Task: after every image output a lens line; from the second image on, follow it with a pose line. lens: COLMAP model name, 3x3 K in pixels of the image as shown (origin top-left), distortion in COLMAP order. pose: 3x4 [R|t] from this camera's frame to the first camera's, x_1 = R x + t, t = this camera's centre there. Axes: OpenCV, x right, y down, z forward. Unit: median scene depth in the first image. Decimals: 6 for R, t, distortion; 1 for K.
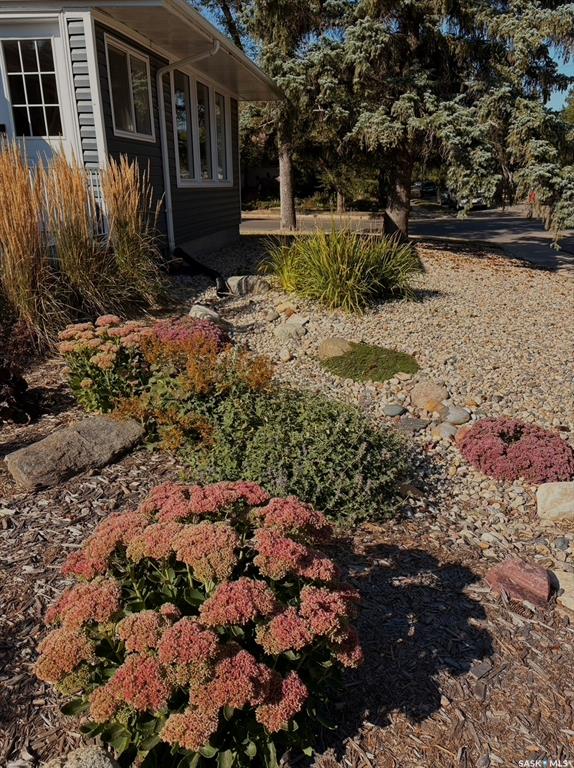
lens RADIAL K [[573.7, 0, 285.7], [0, 573.7, 382.2], [0, 0, 1]] dist [0.047613, -0.054213]
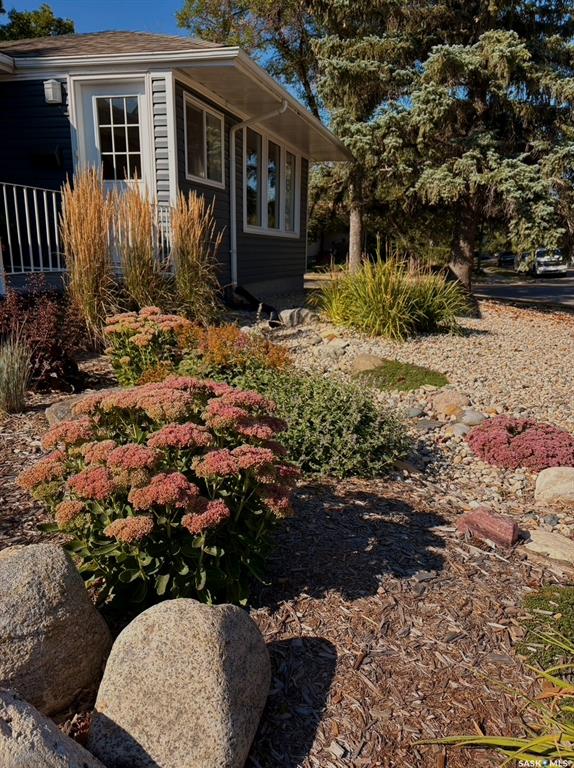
lens RADIAL K [[575.4, 0, 284.3], [0, 575.4, 386.0], [0, 0, 1]] dist [0.041004, -0.046601]
pose [[0.990762, 0.048201, -0.126757, 0.106272], [-0.061256, 0.992978, -0.101202, 0.144470], [0.120989, 0.108032, 0.986758, -0.066721]]
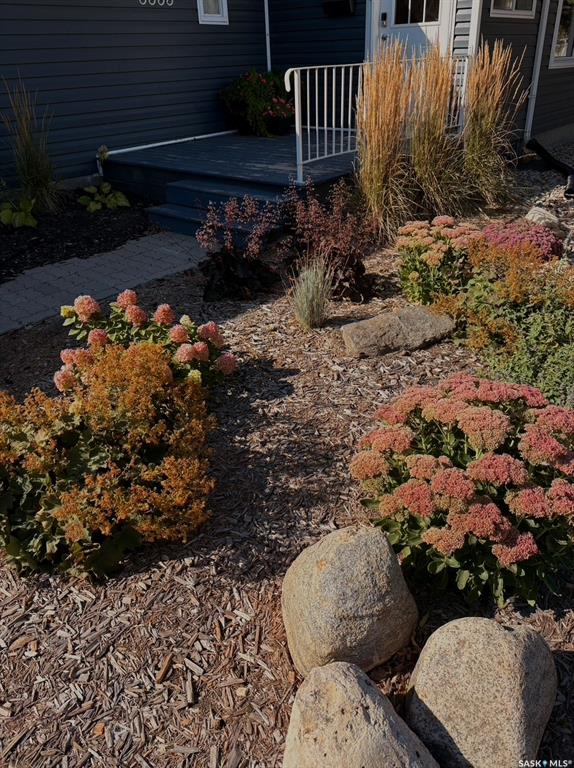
lens RADIAL K [[573.7, 0, 285.7], [0, 573.7, 382.2], [0, 0, 1]] dist [0.047613, -0.054213]
pose [[0.847541, 0.235419, -0.475660, 0.032661], [-0.143452, 0.964493, 0.221753, -0.012319], [0.510976, -0.119710, 0.851219, -0.127672]]
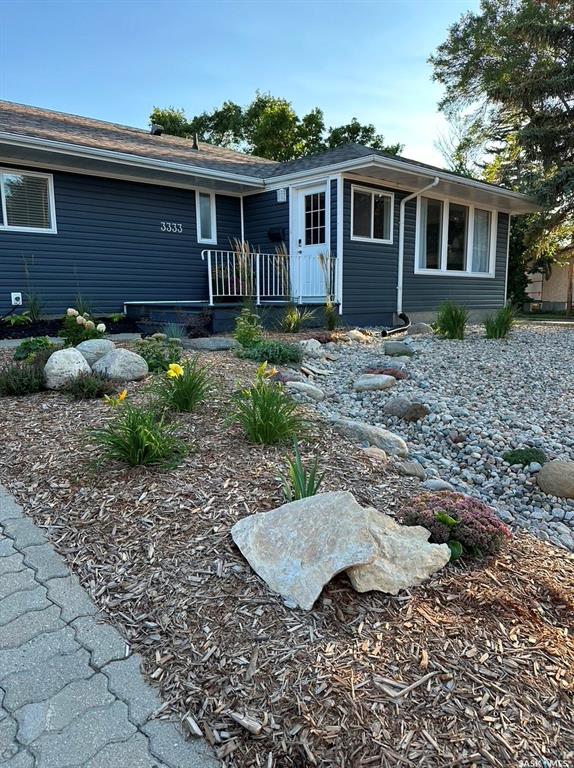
lens RADIAL K [[541.6, 0, 287.0], [0, 541.6, 384.0], [0, 0, 1]] dist [0.076305, 0.000201]
pose [[0.770734, 0.093981, -0.630188, 1.228964], [-0.206549, 0.972504, -0.107582, 0.395336], [0.602749, 0.213082, 0.768953, -0.509880]]
